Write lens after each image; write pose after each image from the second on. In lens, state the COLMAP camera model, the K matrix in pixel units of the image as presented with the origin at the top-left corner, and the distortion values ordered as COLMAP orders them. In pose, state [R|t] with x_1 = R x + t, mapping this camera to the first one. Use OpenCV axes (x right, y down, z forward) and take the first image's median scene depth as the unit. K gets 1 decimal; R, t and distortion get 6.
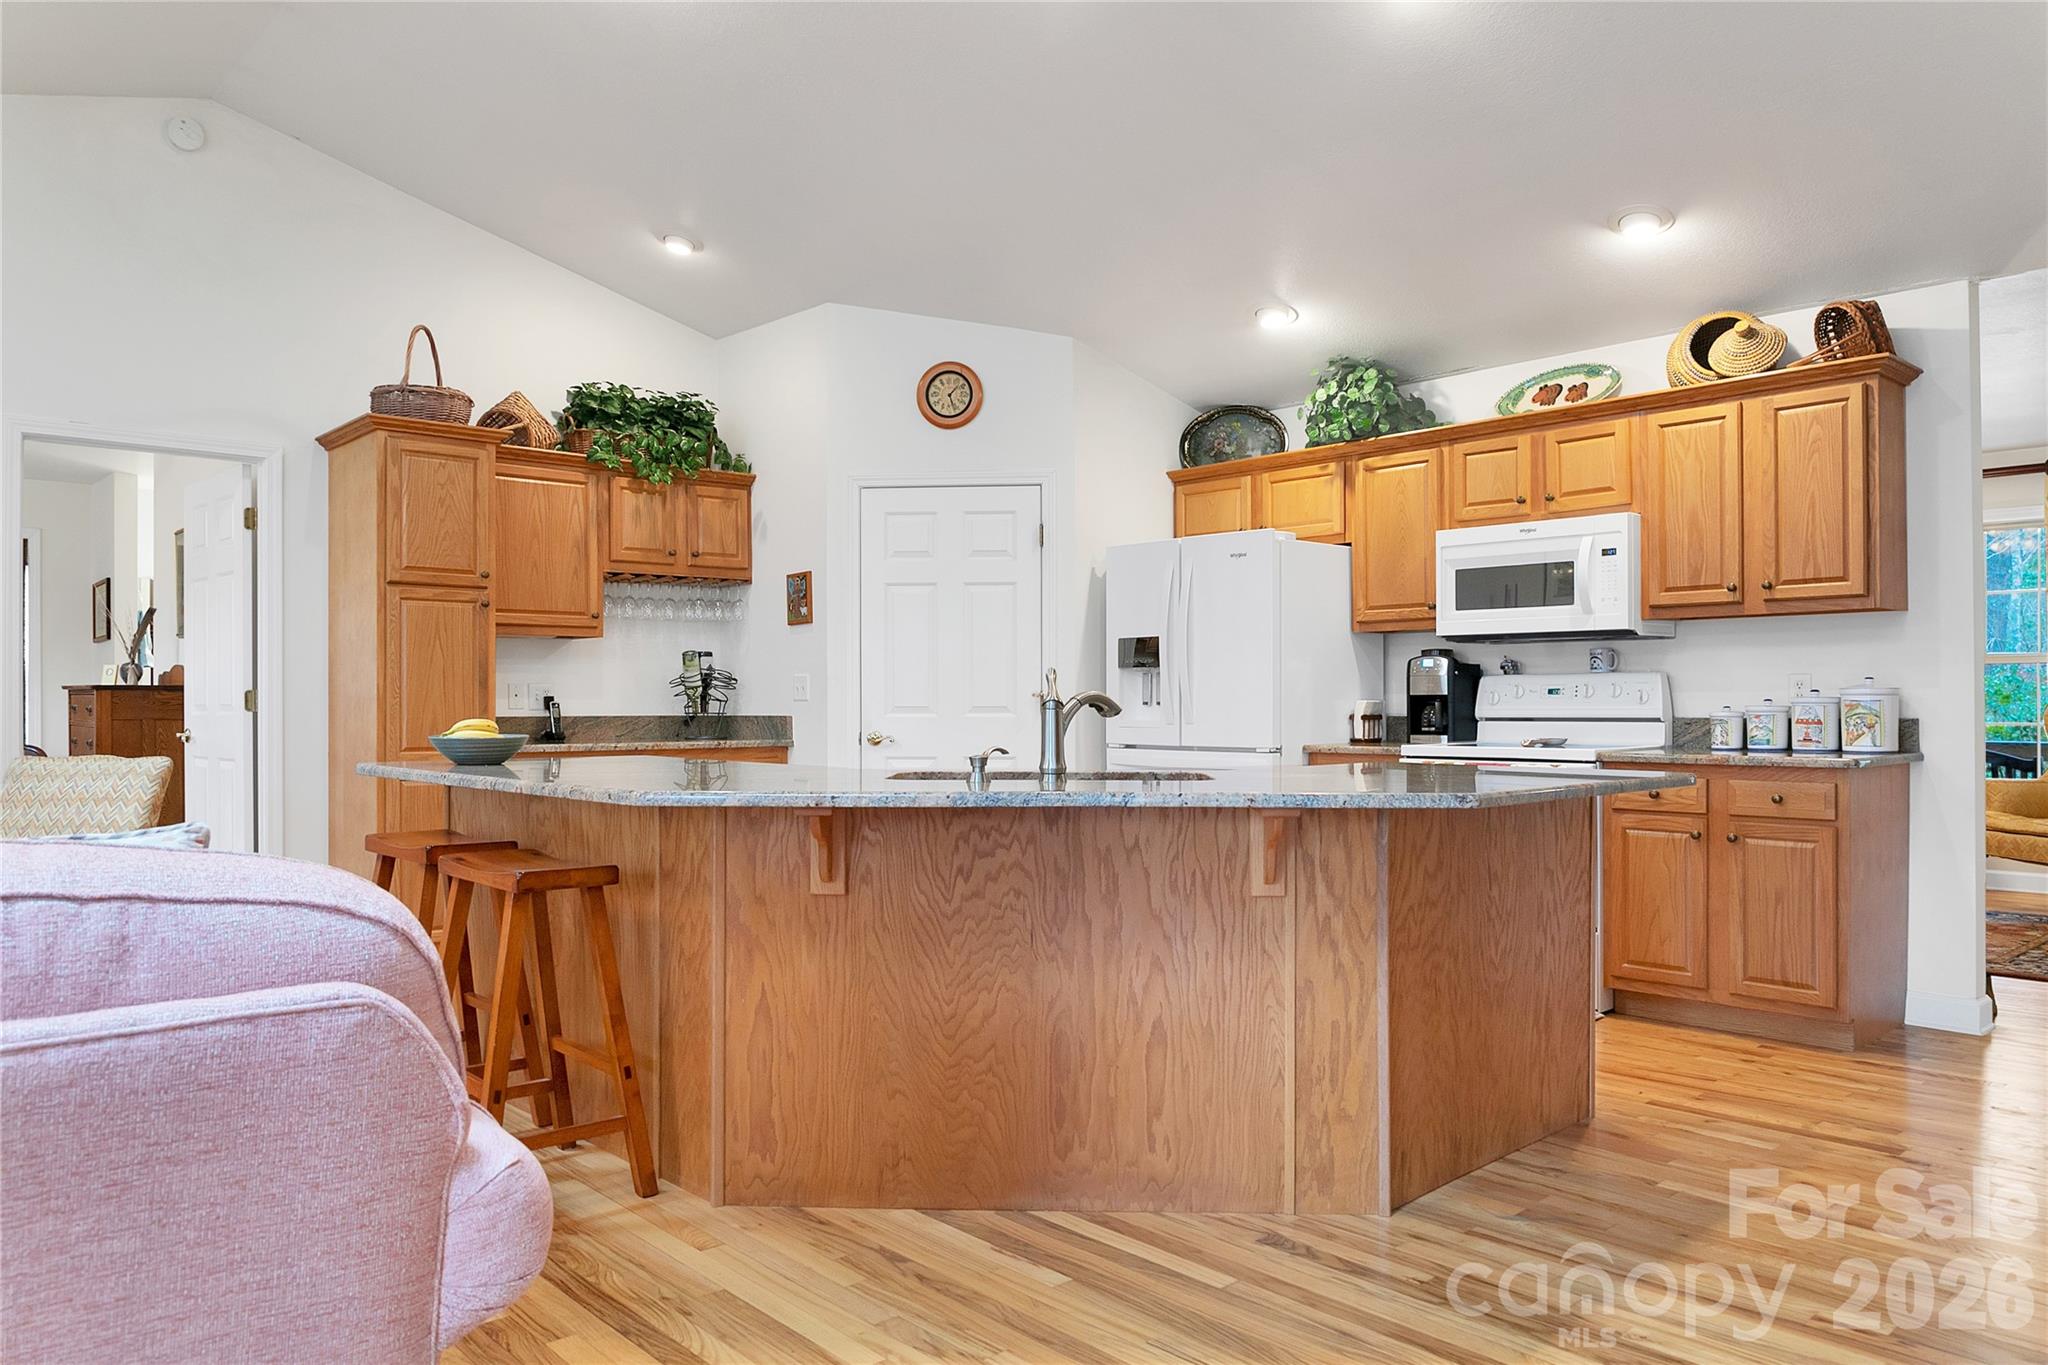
lens RADIAL K [[1315.1, 0, 928.1], [0, 1315.1, 691.5], [0, 0, 1]] dist [-0.013254, -0.001485]
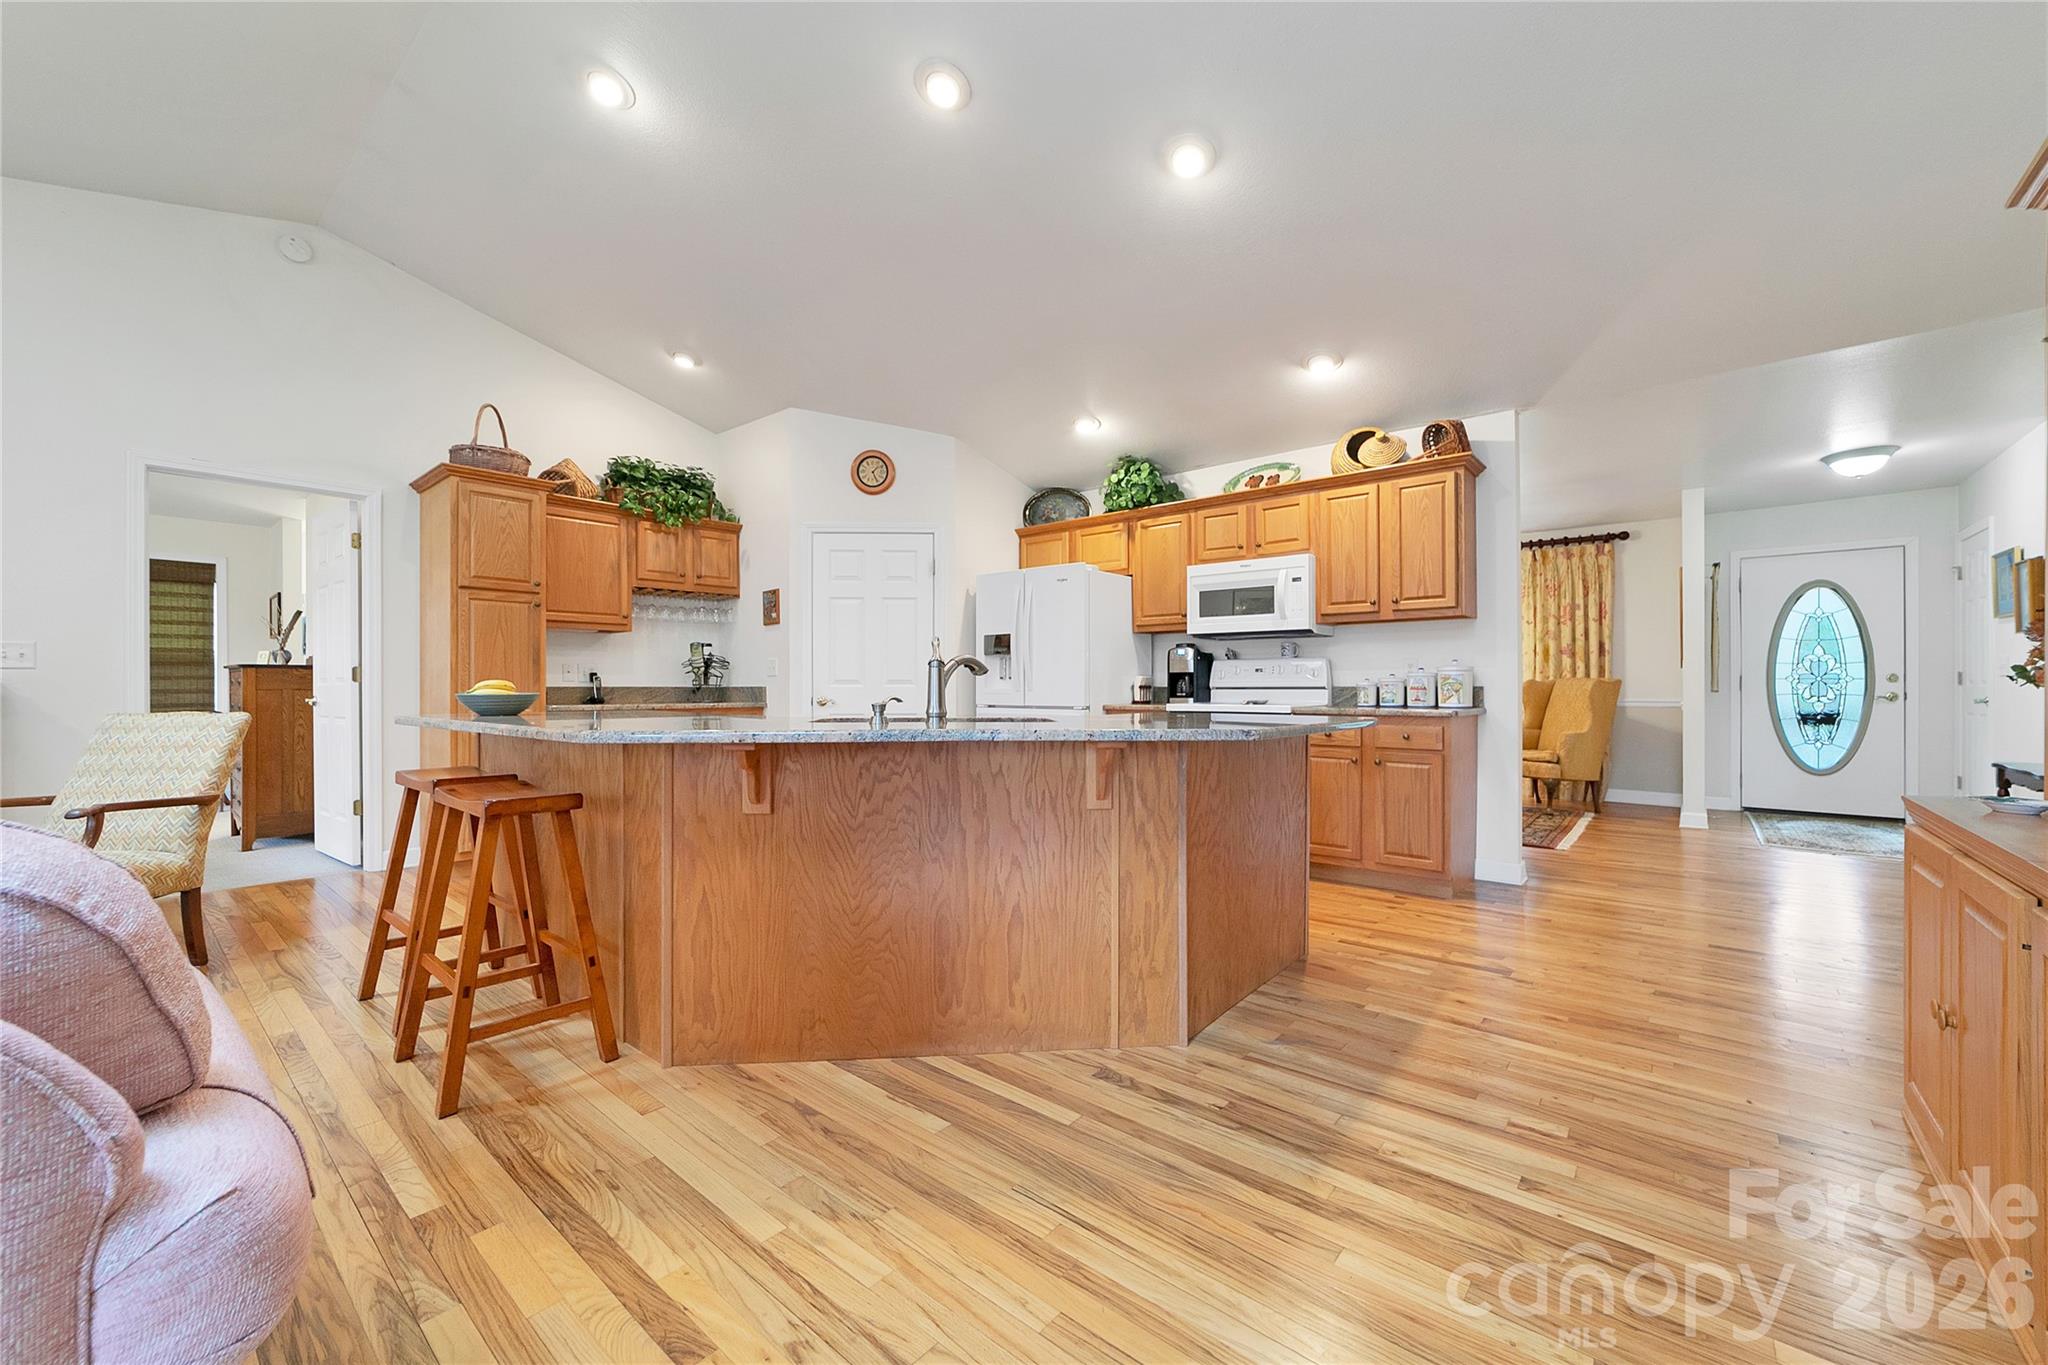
lens RADIAL K [[767.7, 0, 955.8], [0, 767.7, 678.2], [0, 0, 1]] dist [0.010233, 0.000358]
pose [[0.994027, 0.000954, 0.109130, 0.018241], [-0.000473, 0.999990, -0.004435, 0.016337], [-0.109134, 0.004357, 0.994018, 0.143730]]
